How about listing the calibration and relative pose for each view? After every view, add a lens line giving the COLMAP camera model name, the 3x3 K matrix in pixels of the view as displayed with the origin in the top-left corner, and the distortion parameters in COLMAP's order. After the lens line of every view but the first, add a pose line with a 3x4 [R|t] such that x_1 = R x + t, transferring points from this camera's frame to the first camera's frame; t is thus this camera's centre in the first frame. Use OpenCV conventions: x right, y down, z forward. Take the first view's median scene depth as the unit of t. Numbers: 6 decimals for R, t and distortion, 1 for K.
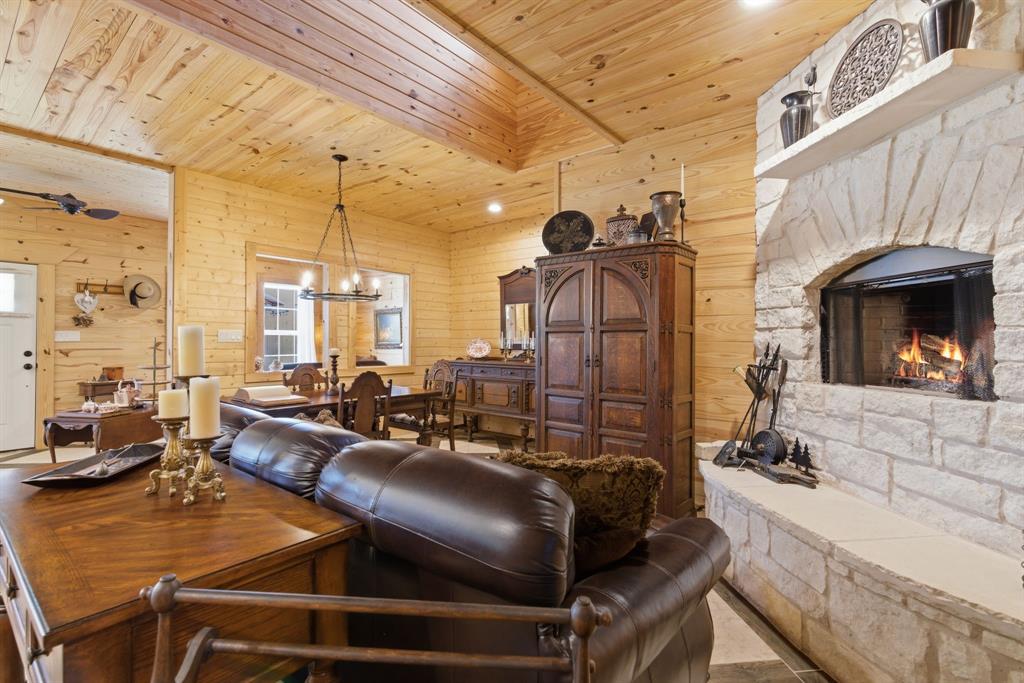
lens RADIAL K [[462.0, 0, 515.8], [0, 462.0, 336.7], [0, 0, 1]] dist [-0.003790, 0.002393]
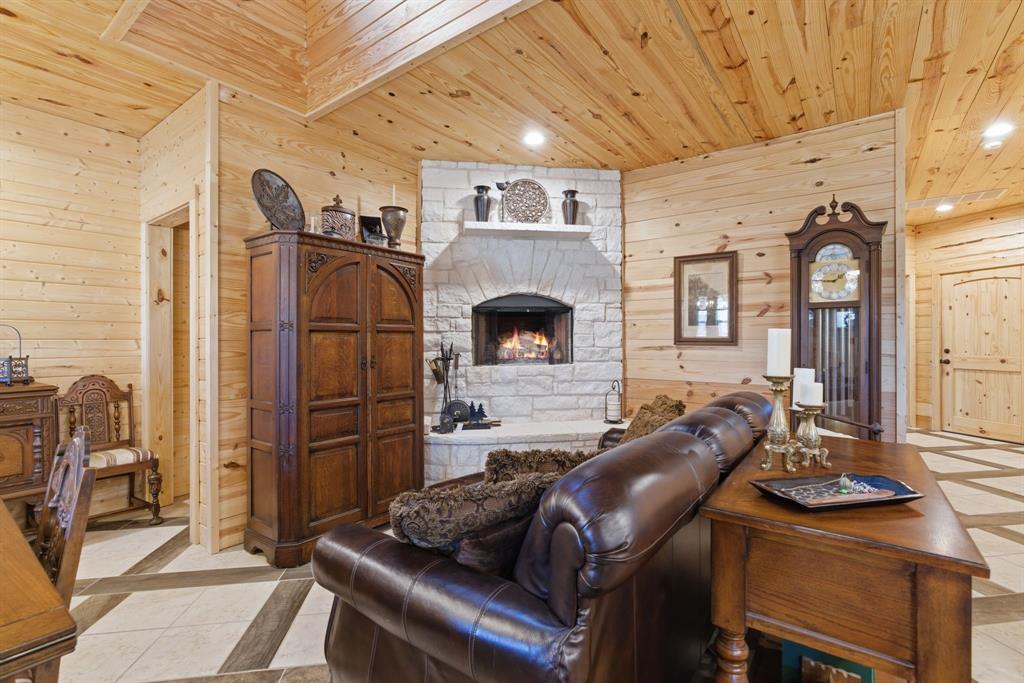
lens RADIAL K [[462.0, 0, 511.6], [0, 462.0, 339.7], [0, 0, 1]] dist [-0.003790, 0.002393]
pose [[-0.032422, -0.004491, 0.999464, -0.469280], [-0.004674, 0.999980, 0.004342, 0.000171], [-0.999463, -0.004530, -0.032443, 0.444538]]
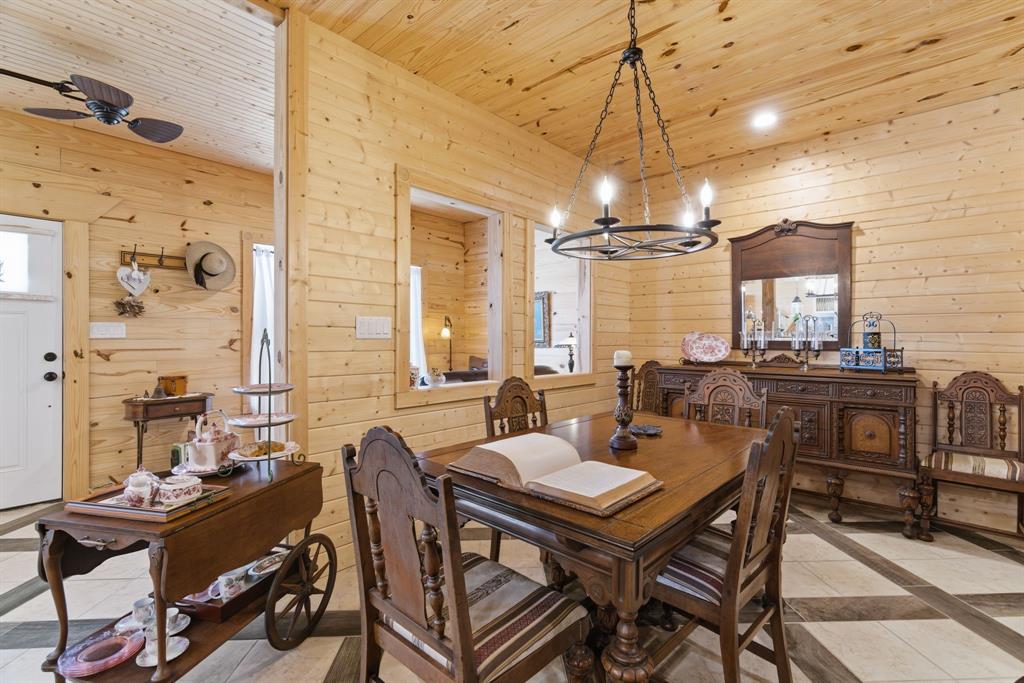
lens RADIAL K [[462.0, 0, 520.3], [0, 462.0, 338.2], [0, 0, 1]] dist [-0.003790, 0.002393]
pose [[0.998427, -0.001618, -0.056050, -0.354937], [0.002190, 0.999946, 0.010131, 0.005273], [0.056030, -0.010237, 0.998377, 0.385033]]
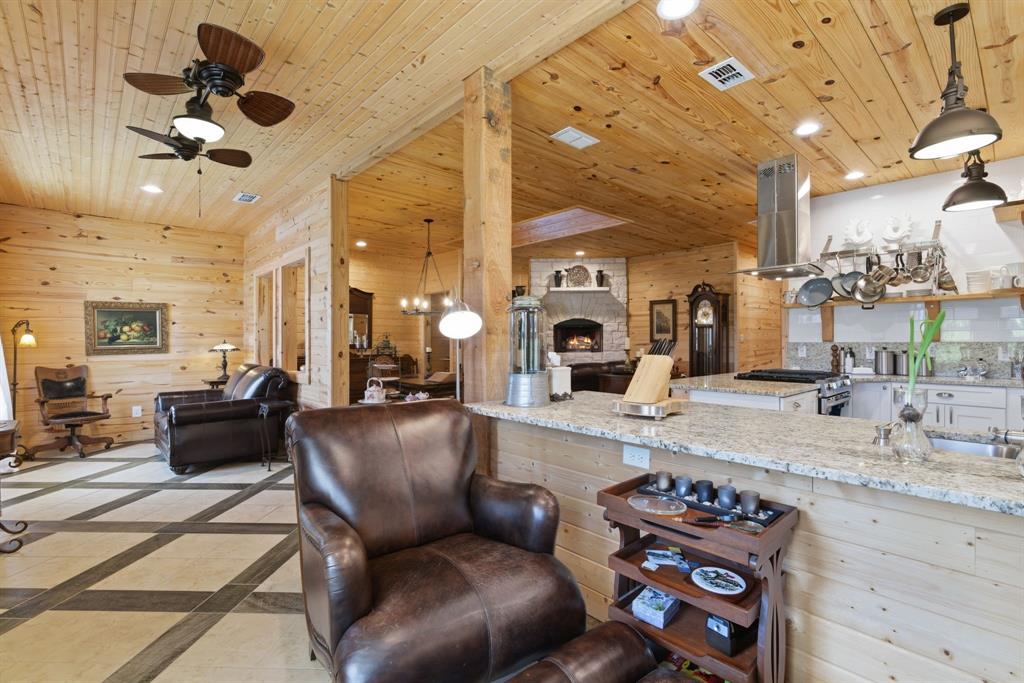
lens RADIAL K [[462.0, 0, 512.2], [0, 462.0, 337.6], [0, 0, 1]] dist [-0.003790, 0.002393]
pose [[0.159671, 0.000126, 0.987170, -1.363090], [-0.003102, 0.999995, 0.000374, -0.006445], [-0.987165, -0.003122, 0.159670, 0.367607]]
